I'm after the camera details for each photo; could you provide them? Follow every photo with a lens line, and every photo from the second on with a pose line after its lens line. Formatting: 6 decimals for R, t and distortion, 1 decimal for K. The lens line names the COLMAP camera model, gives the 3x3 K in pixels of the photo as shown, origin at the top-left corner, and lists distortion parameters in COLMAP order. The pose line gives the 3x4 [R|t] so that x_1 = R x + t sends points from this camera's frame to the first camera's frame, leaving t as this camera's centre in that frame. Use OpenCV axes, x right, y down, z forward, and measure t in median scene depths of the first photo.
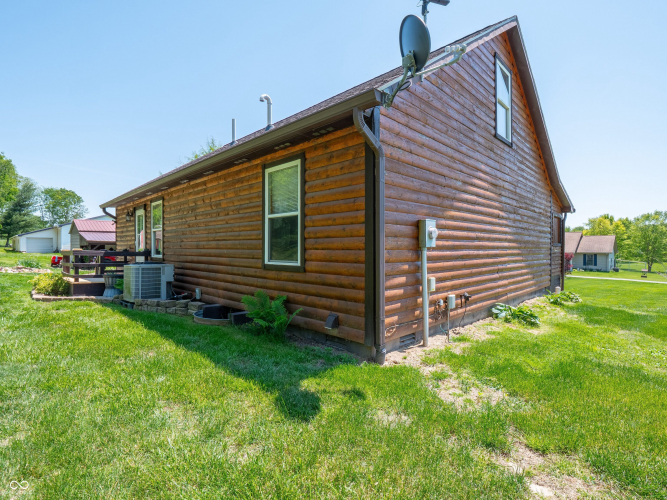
lens RADIAL K [[329.3, 0, 335.7], [0, 329.3, 251.6], [0, 0, 1]] dist [-0.013346, -0.004778]
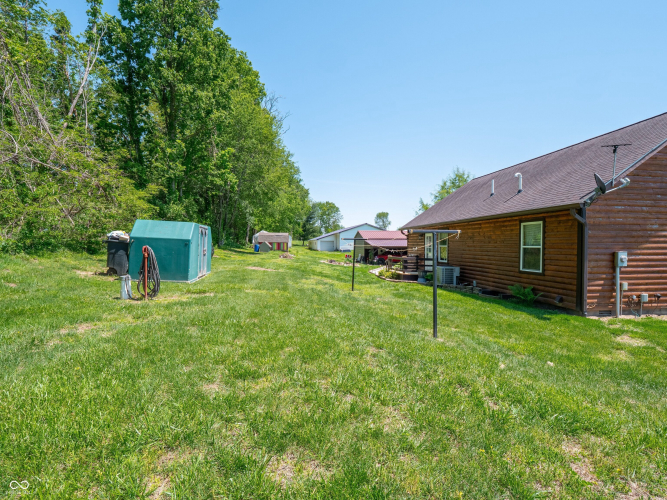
lens RADIAL K [[329.3, 0, 328.6], [0, 329.3, 251.8], [0, 0, 1]] dist [-0.013346, -0.004778]
pose [[0.789544, 0.014046, -0.613533, 0.091814], [-0.007314, 0.999882, 0.013479, -0.101706], [0.613650, -0.006155, 0.789554, -1.395274]]
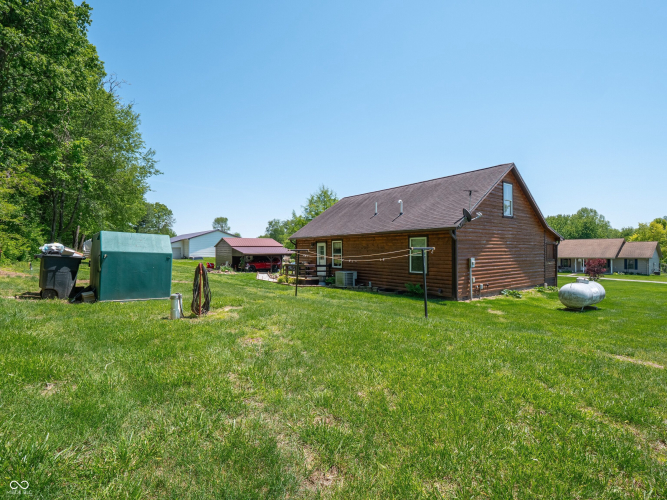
lens RADIAL K [[329.3, 0, 331.9], [0, 329.3, 251.2], [0, 0, 1]] dist [-0.013346, -0.004778]
pose [[0.989611, -0.004352, -0.143703, -0.504883], [0.003543, 0.999976, -0.005889, -0.135495], [0.143725, 0.005318, 0.989603, -1.966343]]
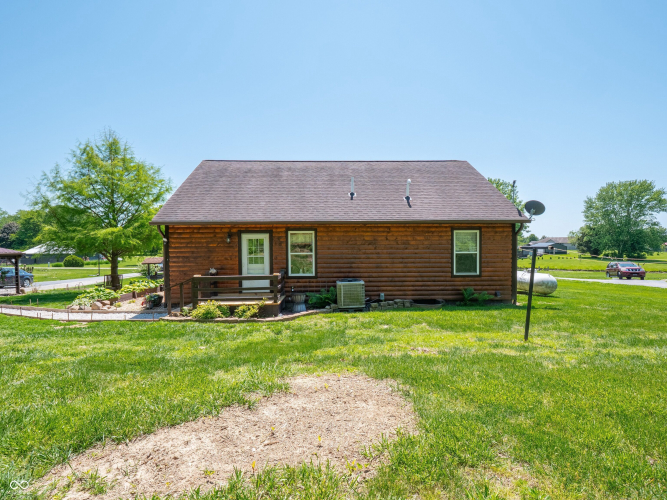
lens RADIAL K [[329.3, 0, 334.8], [0, 329.3, 254.4], [0, 0, 1]] dist [-0.013346, -0.004778]
pose [[0.688729, -0.026527, 0.724533, -2.493544], [0.012972, 0.999621, 0.024267, -0.169323], [-0.724902, -0.007315, 0.688813, 0.103119]]
